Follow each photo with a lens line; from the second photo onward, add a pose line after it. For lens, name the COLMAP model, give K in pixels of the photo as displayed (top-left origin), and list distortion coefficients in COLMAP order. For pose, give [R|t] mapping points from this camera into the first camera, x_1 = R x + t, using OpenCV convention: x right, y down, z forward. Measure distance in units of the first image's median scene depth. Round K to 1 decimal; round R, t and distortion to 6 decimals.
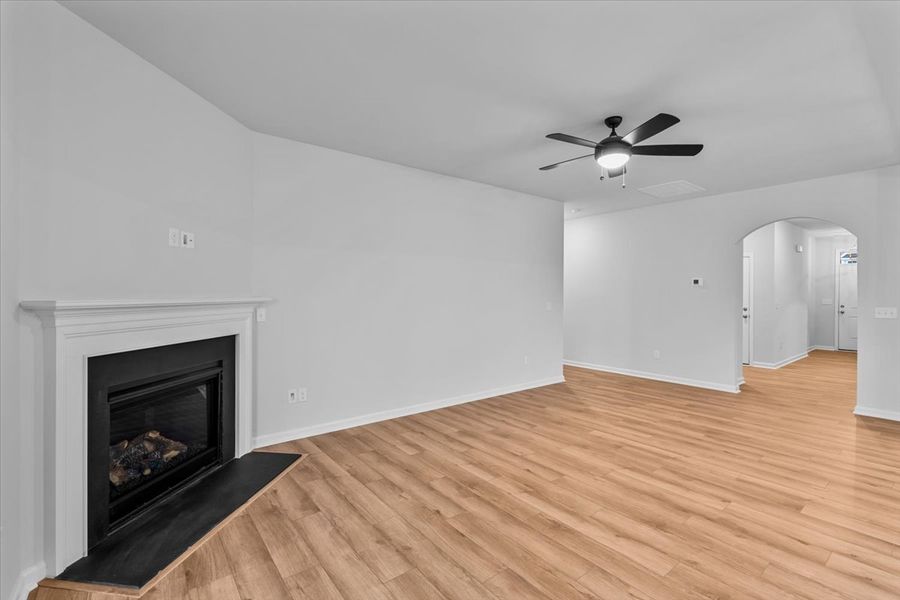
lens RADIAL K [[402.1, 0, 447.1], [0, 402.1, 294.4], [0, 0, 1]] dist [-0.000905, -0.000482]
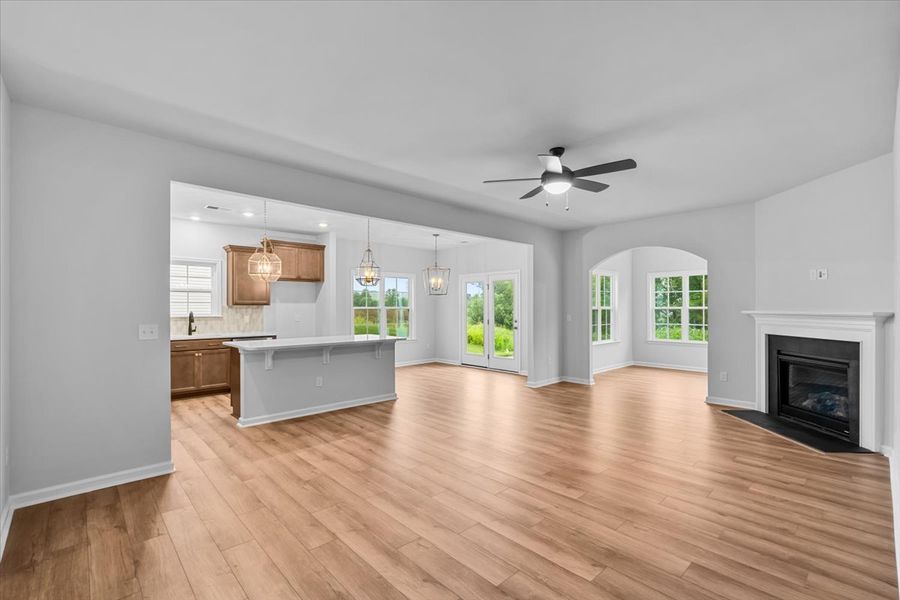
lens RADIAL K [[402.1, 0, 451.1], [0, 402.1, 305.4], [0, 0, 1]] dist [-0.000905, -0.000482]
pose [[-0.995859, -0.003314, -0.090853, 0.764200], [-0.002916, 0.999986, -0.004514, -0.002238], [0.090866, -0.004230, -0.995854, 1.975315]]
